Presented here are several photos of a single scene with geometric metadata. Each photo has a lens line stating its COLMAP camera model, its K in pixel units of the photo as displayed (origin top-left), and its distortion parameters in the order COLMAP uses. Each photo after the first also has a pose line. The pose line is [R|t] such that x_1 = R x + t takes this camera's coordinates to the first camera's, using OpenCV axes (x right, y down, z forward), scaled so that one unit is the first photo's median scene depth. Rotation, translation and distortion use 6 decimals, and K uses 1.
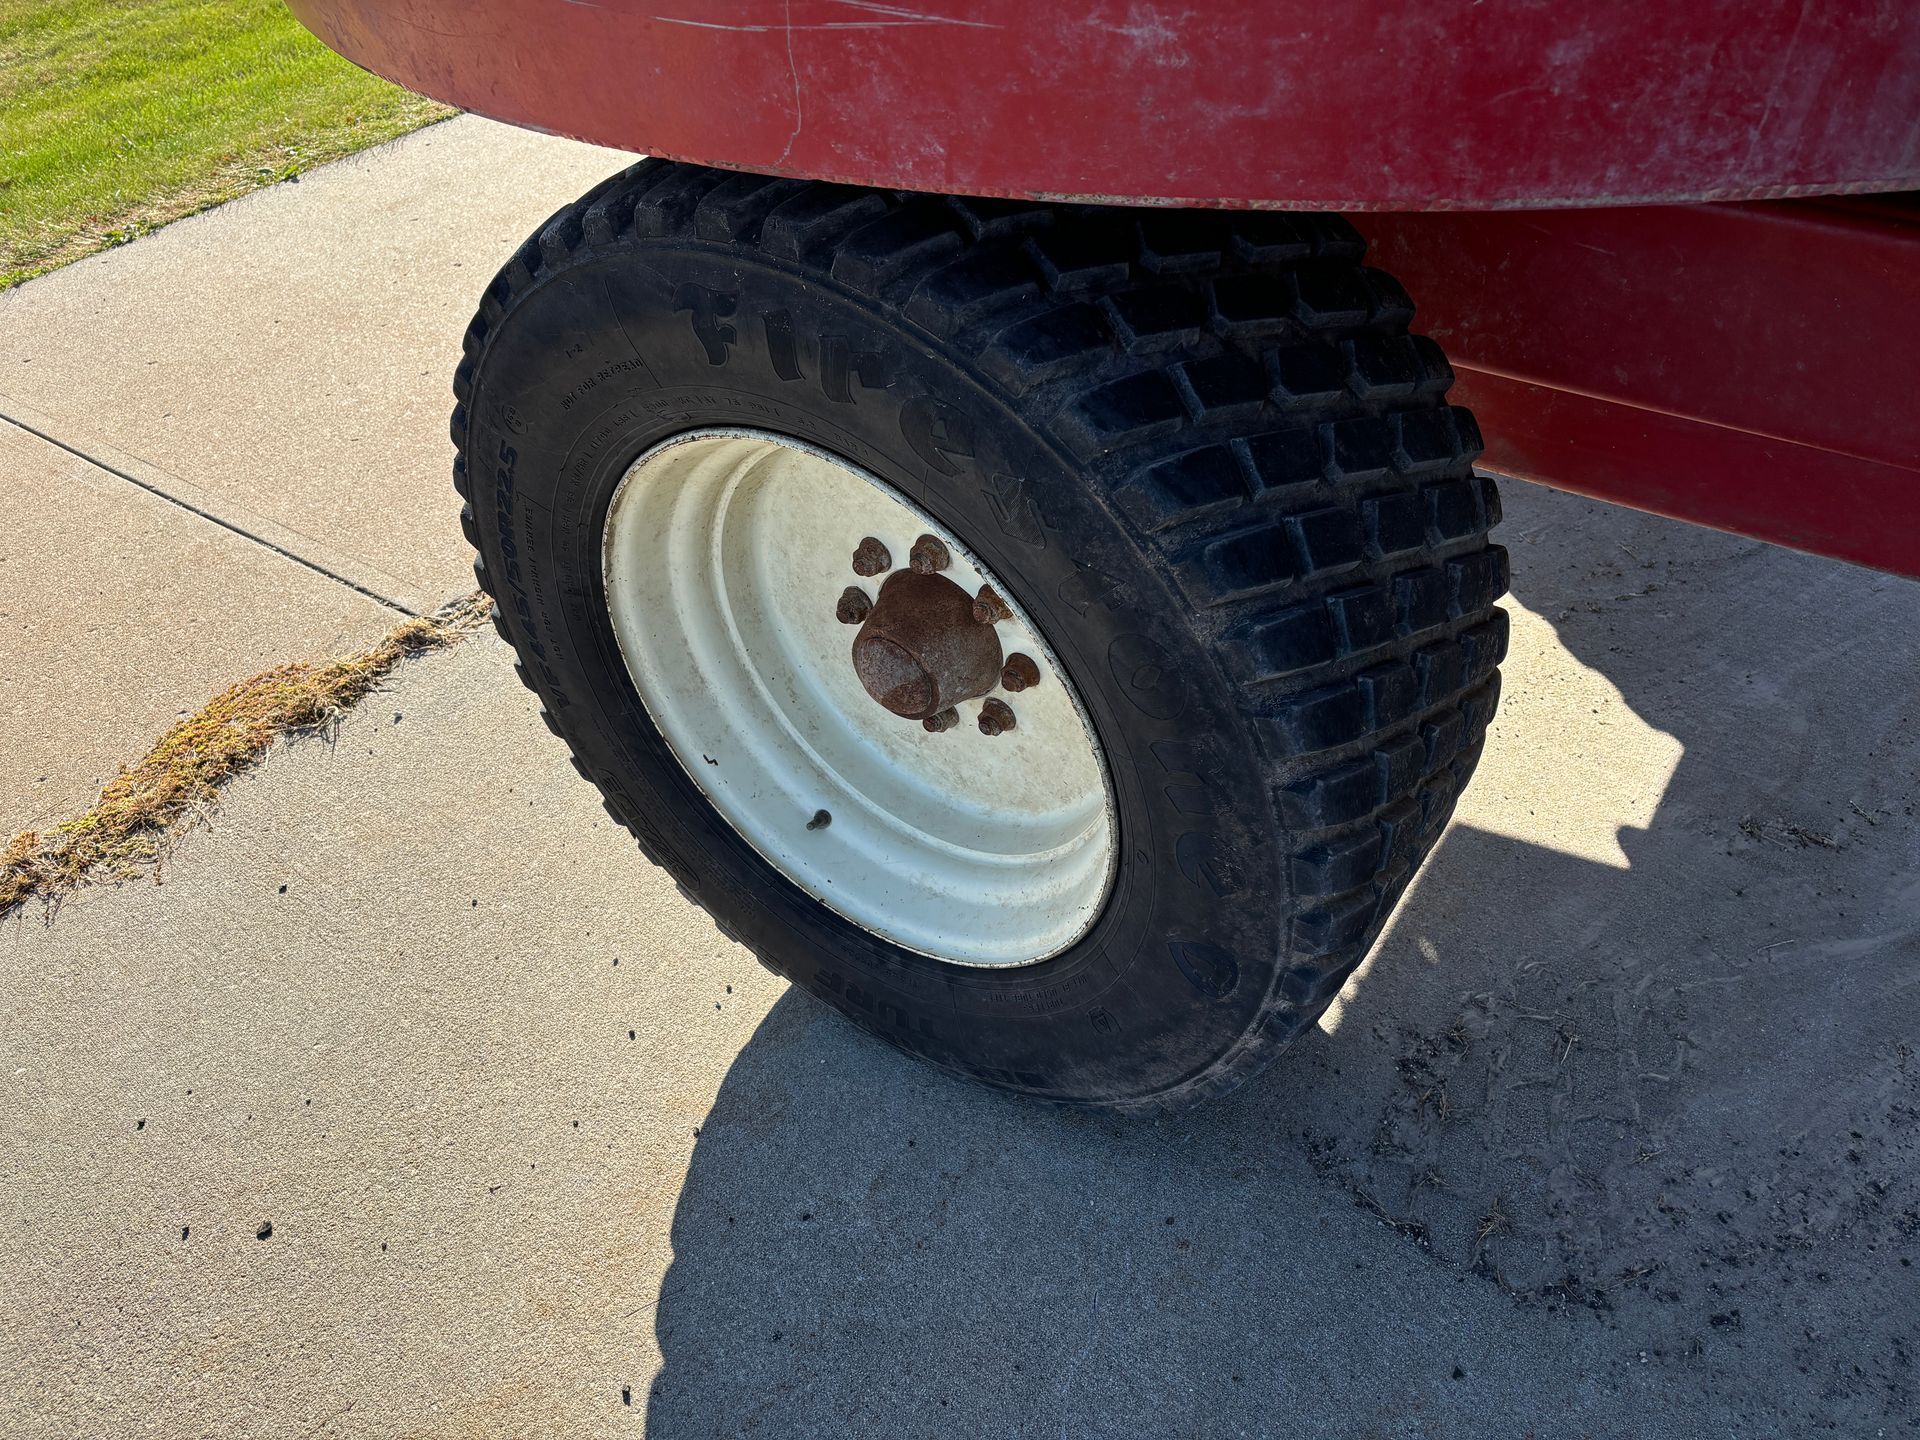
lens RADIAL K [[1441.2, 0, 969.8], [0, 1441.2, 722.4], [0, 0, 1]] dist [0.055455, -0.060205]
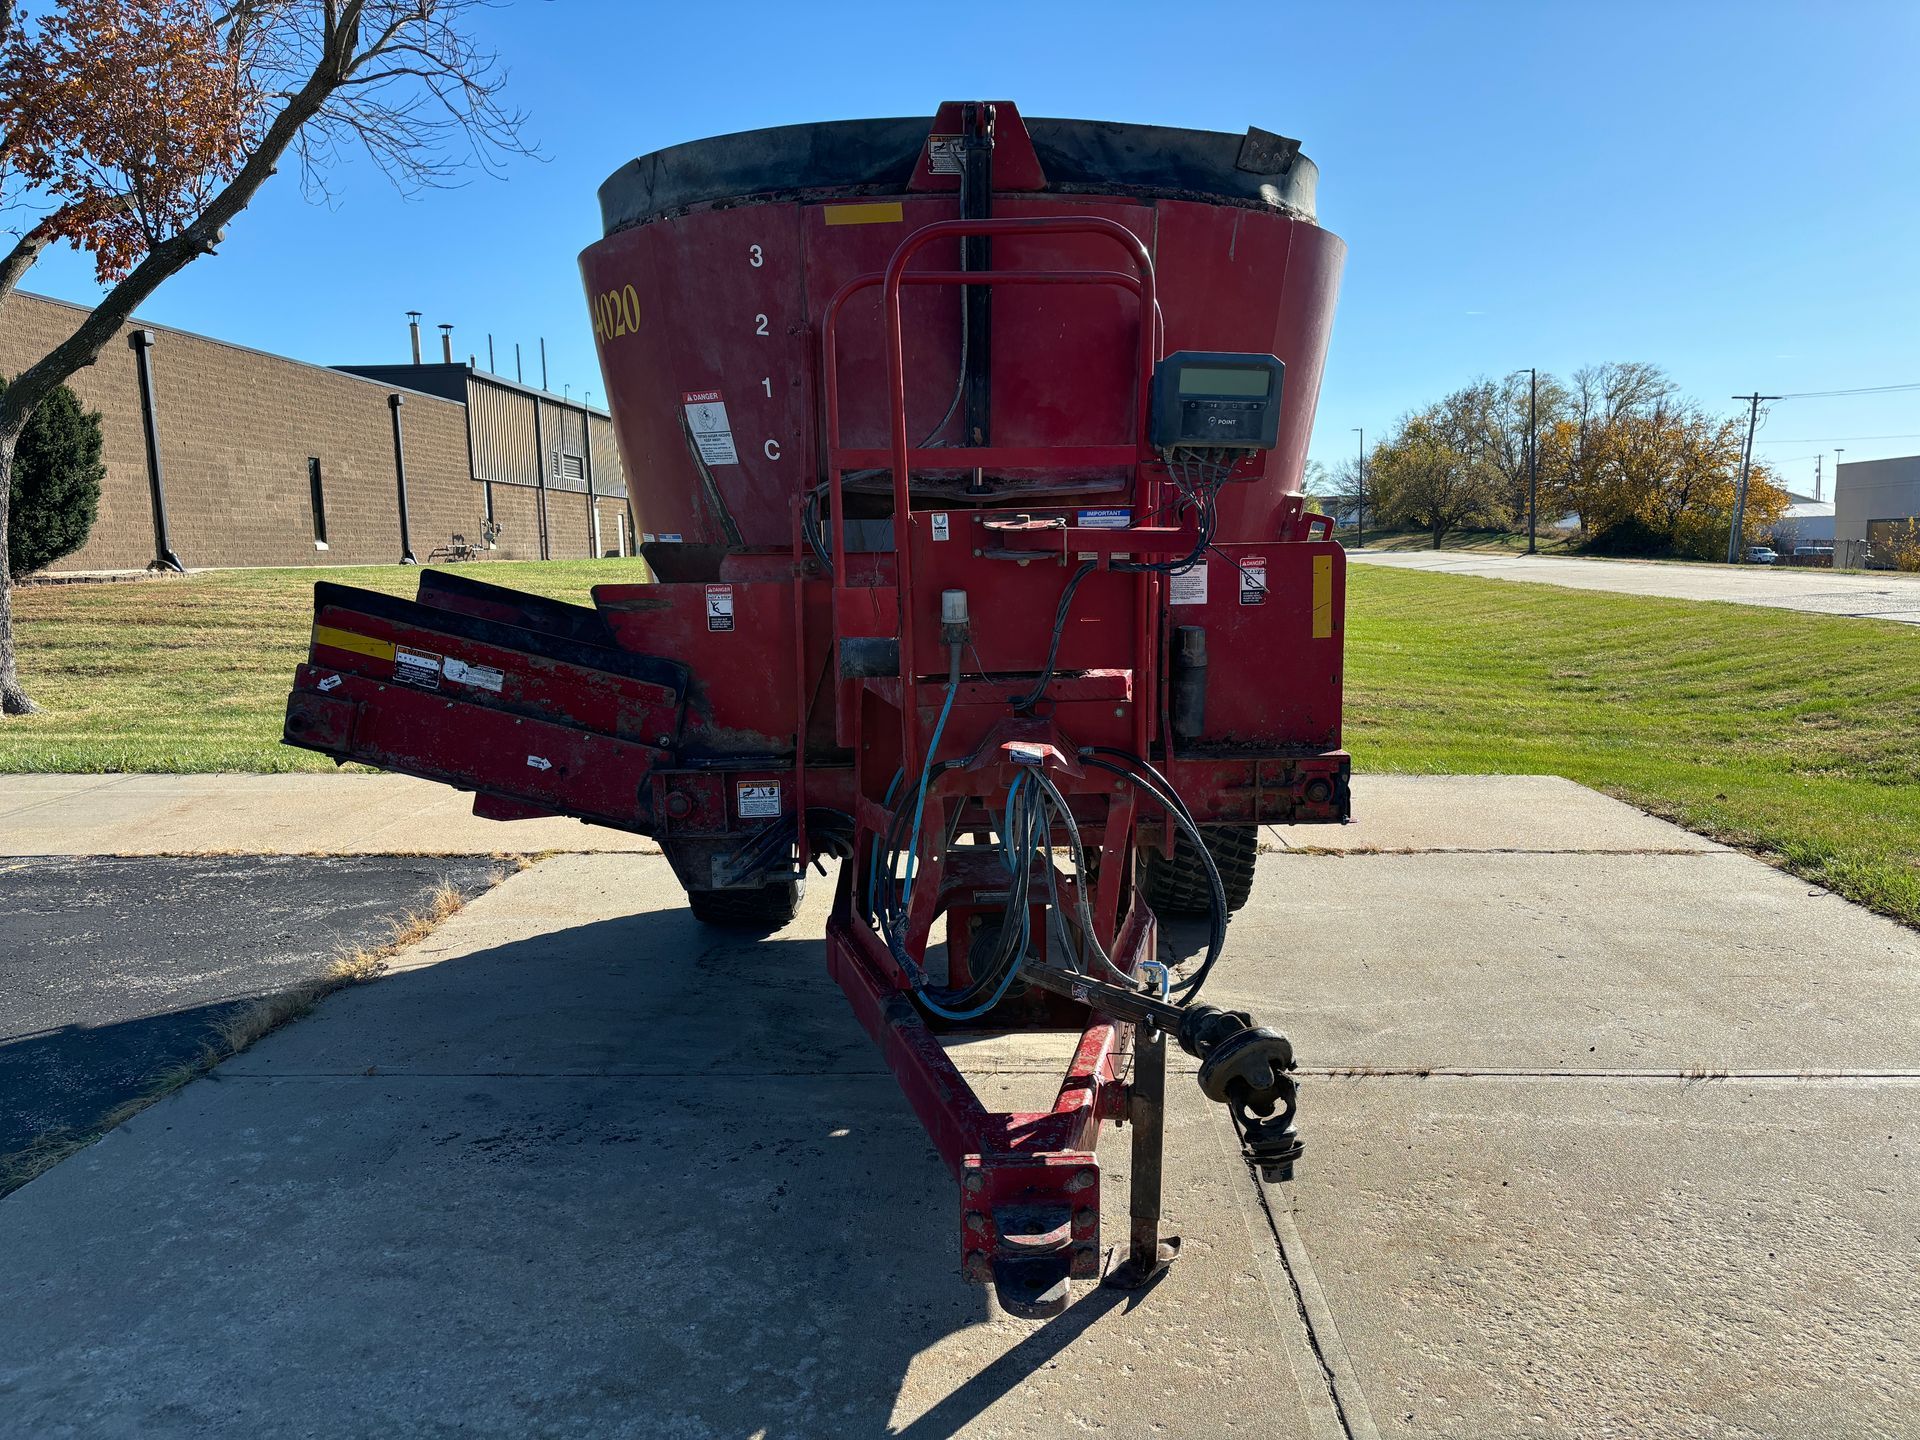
lens RADIAL K [[1441.2, 0, 971.2], [0, 1441.2, 710.2], [0, 0, 1]] dist [0.055455, -0.060205]
pose [[0.590843, 0.199990, -0.781606, 3.665669], [-0.558045, 0.800962, -0.216903, 0.263528], [0.582658, 0.564327, 0.584846, -1.255141]]
